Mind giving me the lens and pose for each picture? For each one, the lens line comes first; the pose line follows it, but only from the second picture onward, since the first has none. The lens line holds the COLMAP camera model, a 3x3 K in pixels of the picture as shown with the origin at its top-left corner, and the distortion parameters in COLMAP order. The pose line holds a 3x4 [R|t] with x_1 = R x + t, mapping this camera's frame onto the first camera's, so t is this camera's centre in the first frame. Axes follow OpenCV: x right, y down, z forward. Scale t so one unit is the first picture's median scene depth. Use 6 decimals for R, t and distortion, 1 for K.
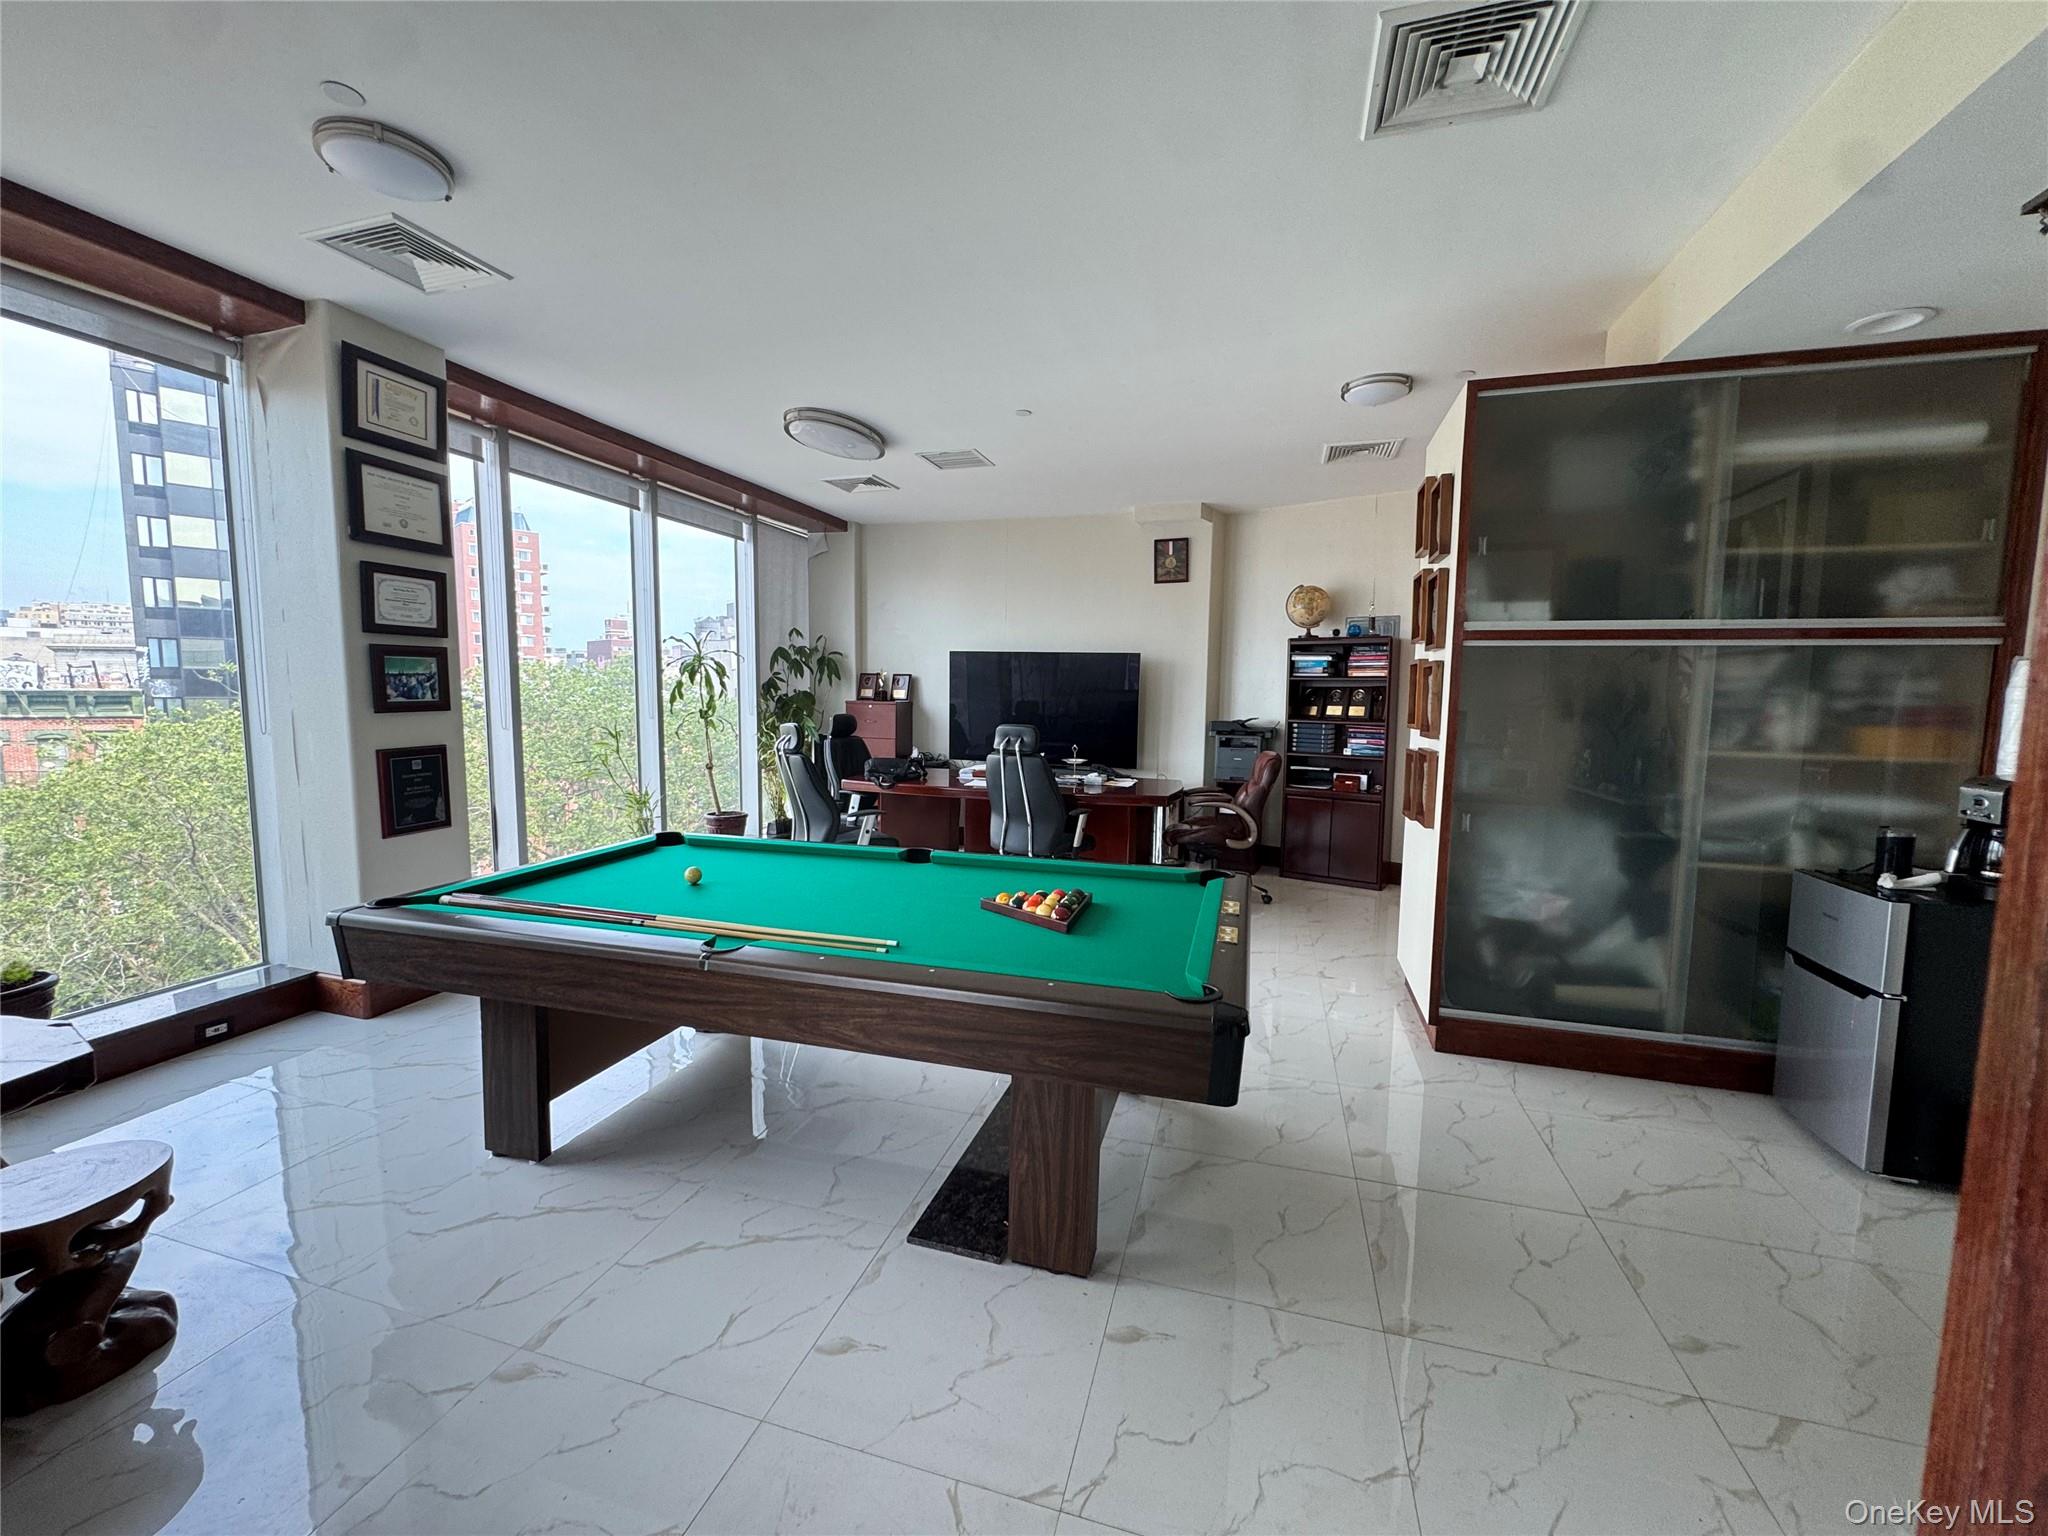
lens RADIAL K [[818.5, 0, 1025.4], [0, 818.5, 767.2], [0, 0, 1]] dist [-0.003740, 0.000364]
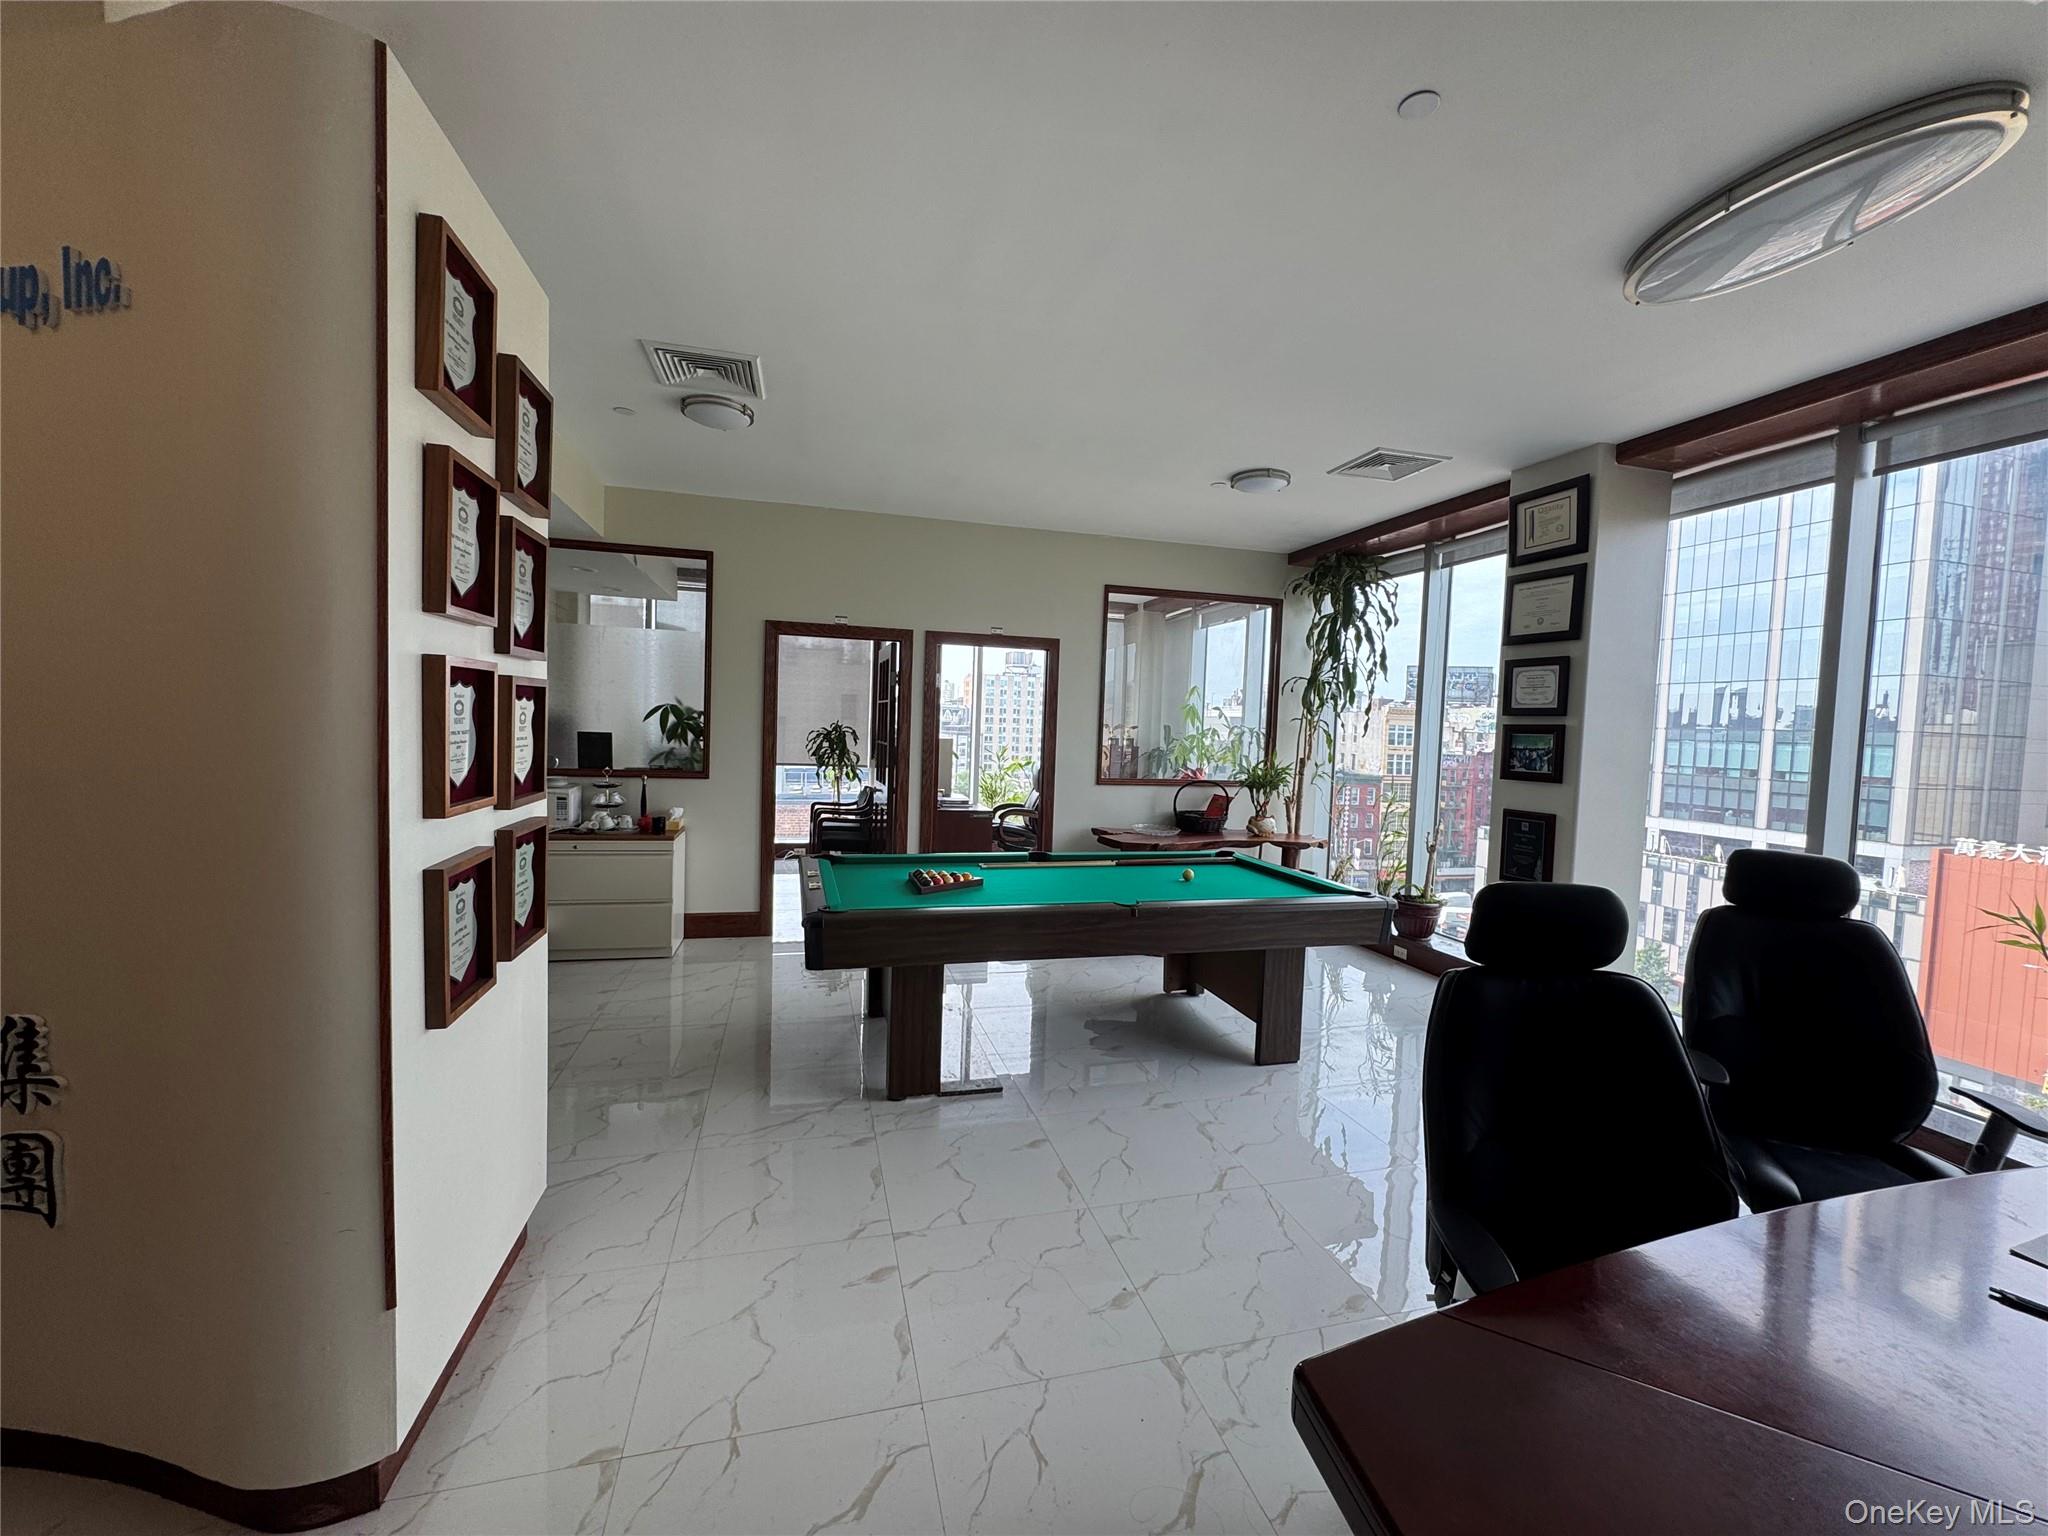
lens RADIAL K [[818.5, 0, 1025.4], [0, 818.5, 767.2], [0, 0, 1]] dist [-0.003740, 0.000364]
pose [[-0.848461, -0.015816, -0.529022, 0.305049], [-0.096091, 0.987544, 0.124589, -0.105302], [0.520462, 0.156543, -0.839413, 1.031622]]
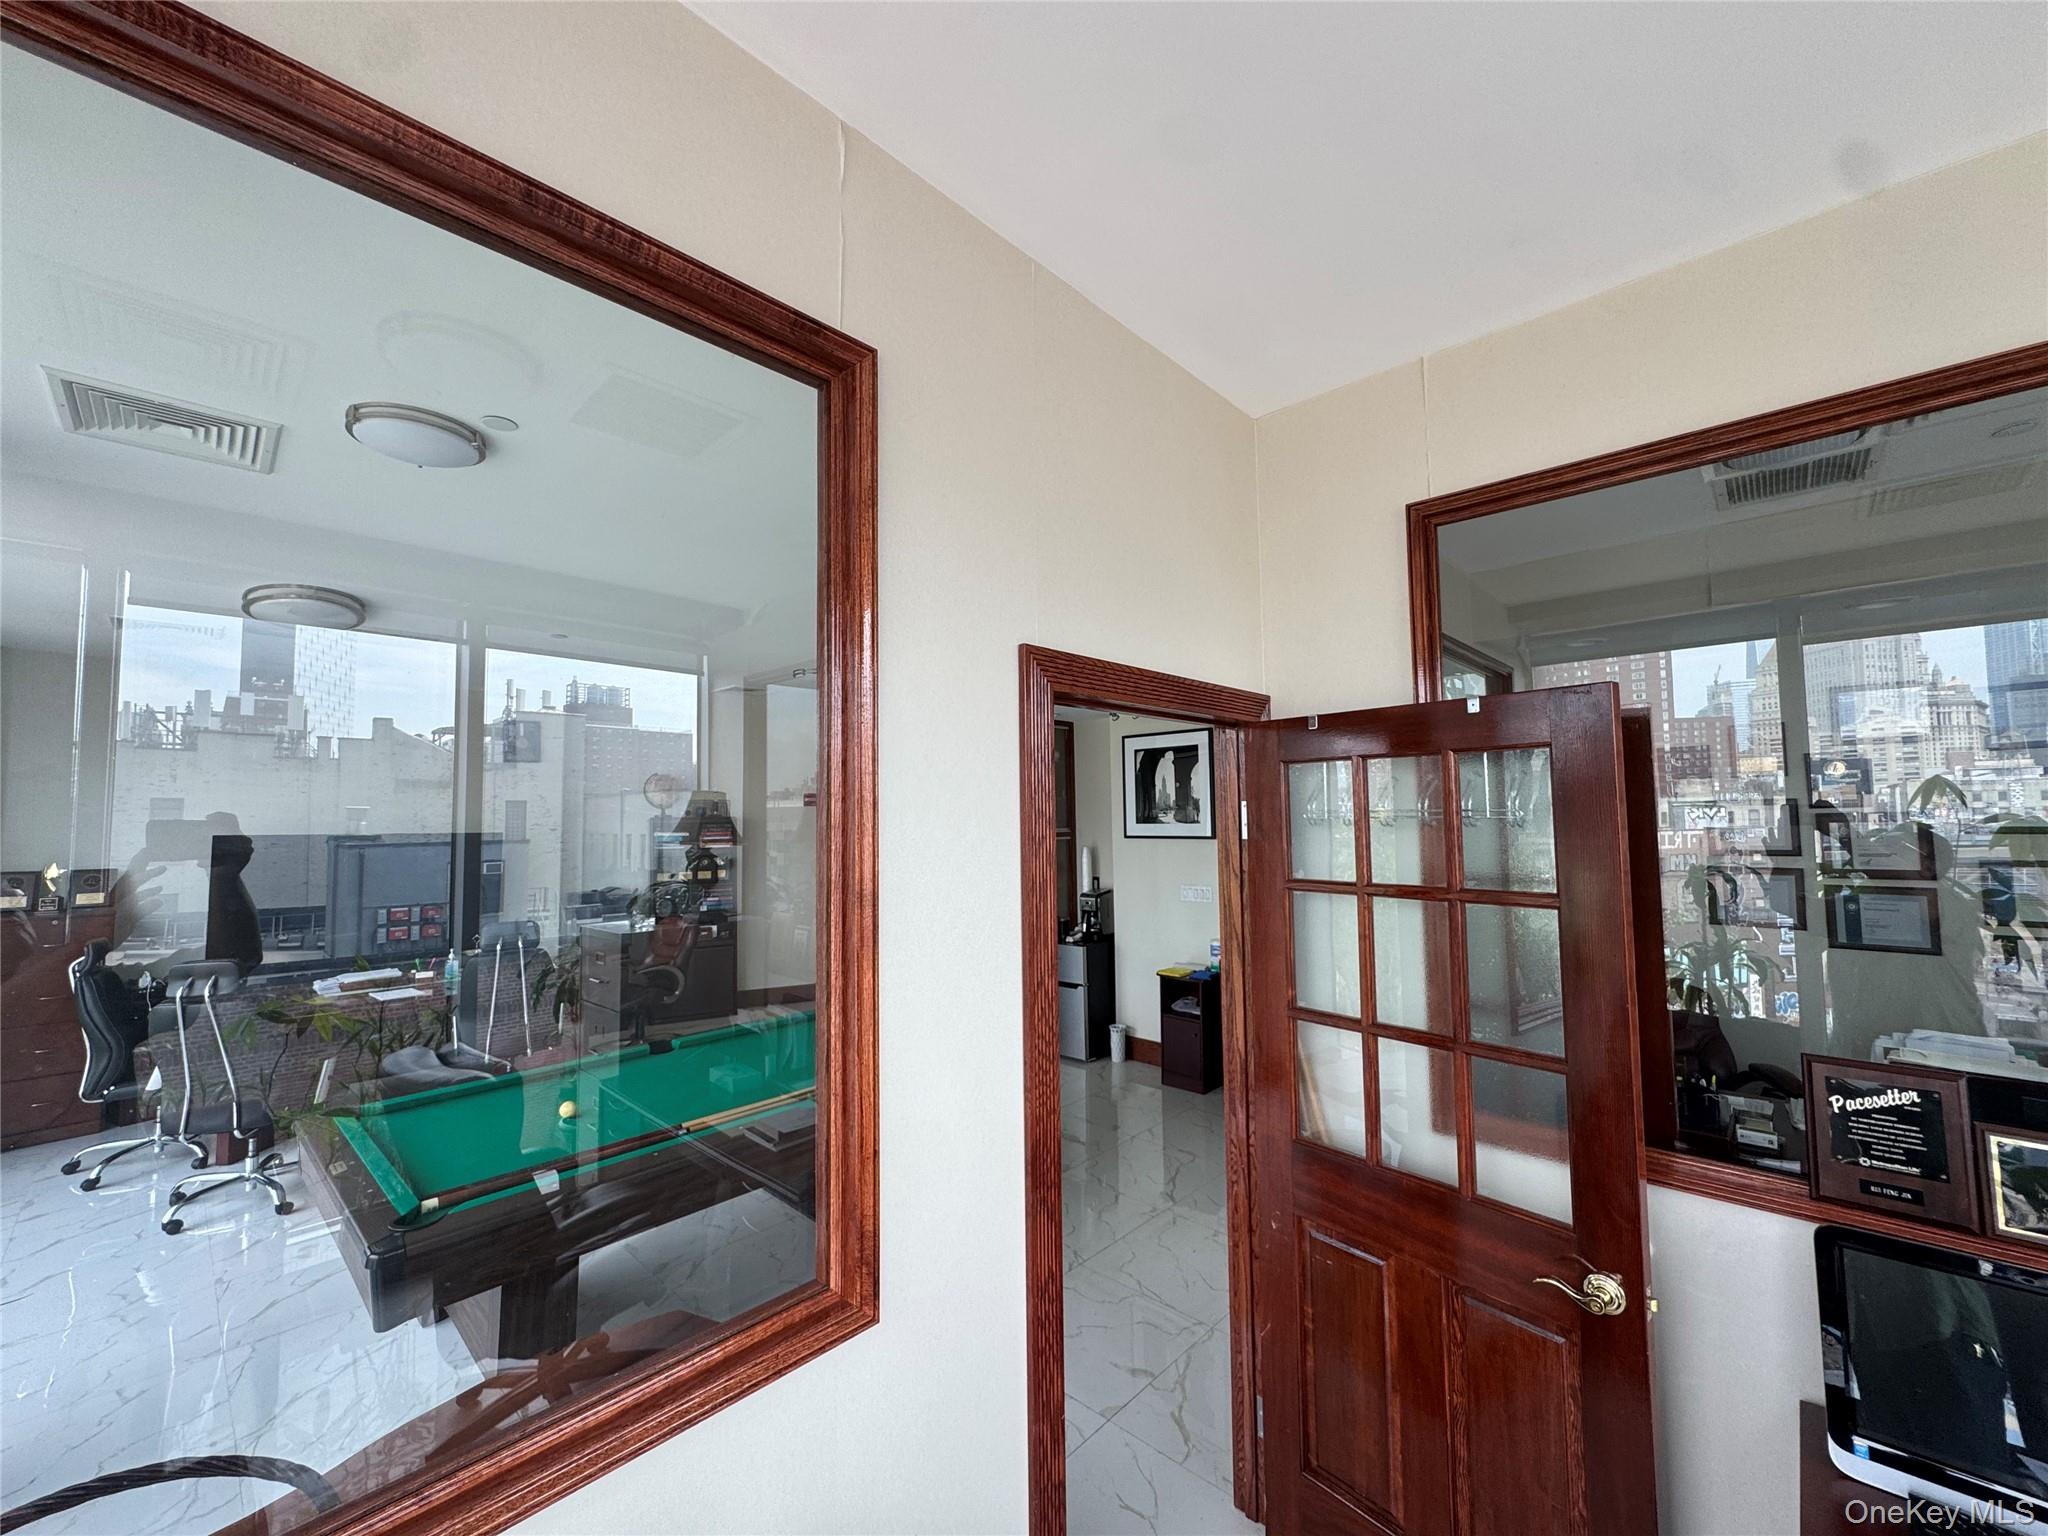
lens RADIAL K [[818.5, 0, 1025.4], [0, 818.5, 767.2], [0, 0, 1]] dist [-0.003740, 0.000364]
pose [[0.451042, 0.037306, 0.891723, -0.579660], [0.102505, 0.990349, -0.093281, -0.074776], [-0.886597, 0.133479, 0.442865, -0.021646]]
